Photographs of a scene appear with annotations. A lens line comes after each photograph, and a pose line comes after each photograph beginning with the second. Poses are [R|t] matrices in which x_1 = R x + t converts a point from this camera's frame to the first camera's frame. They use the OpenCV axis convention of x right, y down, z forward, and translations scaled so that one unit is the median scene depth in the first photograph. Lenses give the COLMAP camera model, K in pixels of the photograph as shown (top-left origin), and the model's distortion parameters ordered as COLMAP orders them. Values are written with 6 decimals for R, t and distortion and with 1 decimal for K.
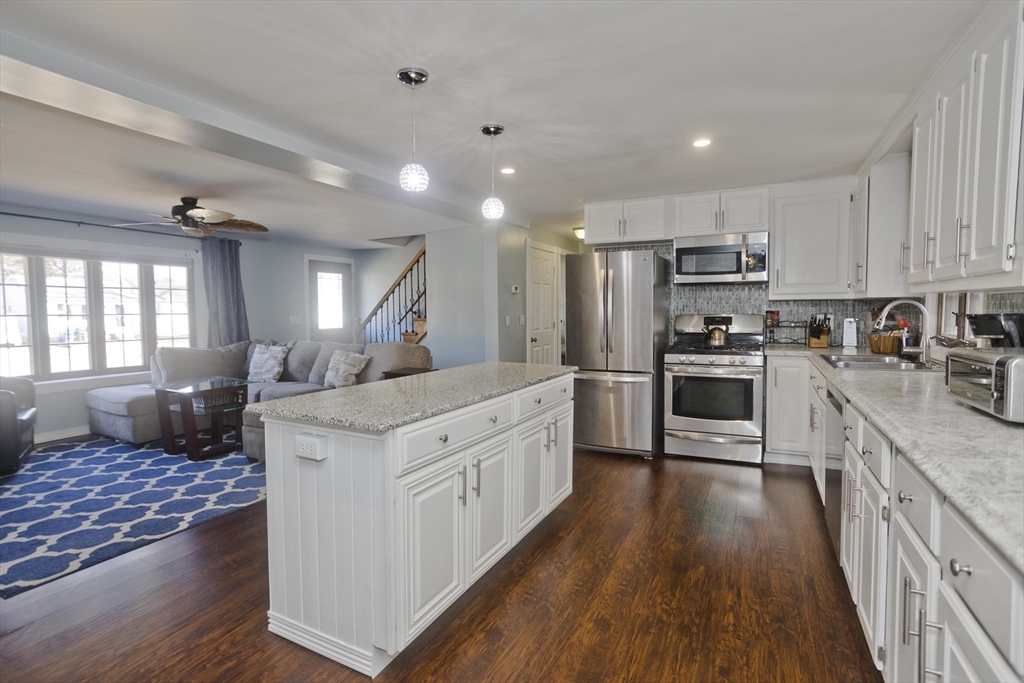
lens RADIAL K [[495.2, 0, 528.1], [0, 495.2, 340.5], [0, 0, 1]] dist [-0.030656, 0.009464]
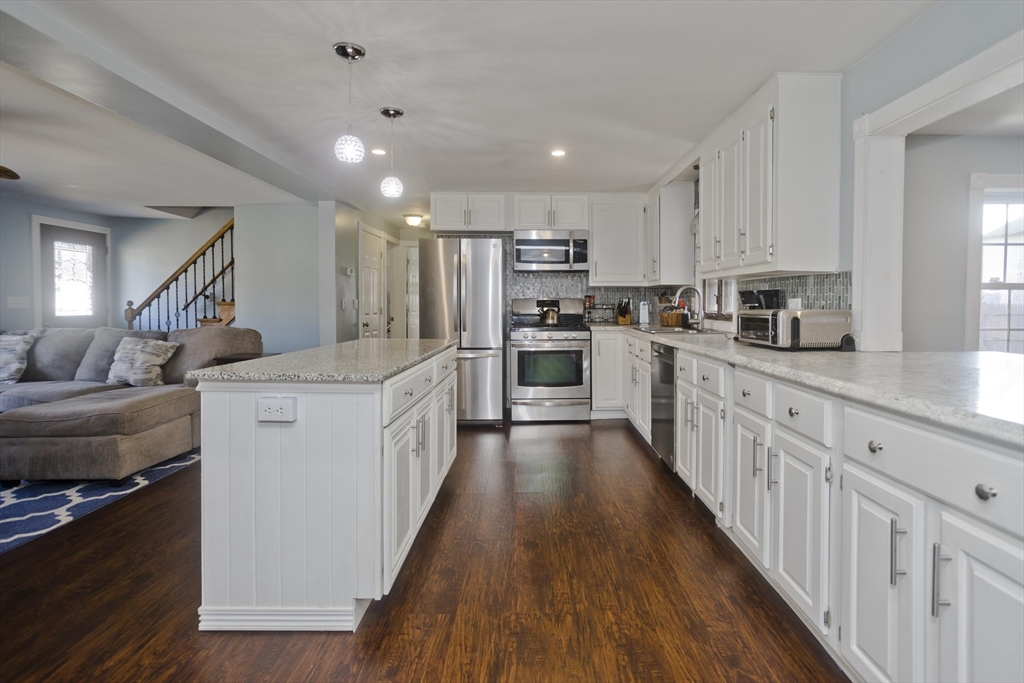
lens RADIAL K [[495.2, 0, 562.4], [0, 495.2, 316.3], [0, 0, 1]] dist [-0.030656, 0.009464]
pose [[0.876094, -0.004455, 0.482120, -0.167009], [0.022669, 0.999232, -0.031959, 0.030811], [-0.481607, 0.038928, 0.875522, -0.048036]]
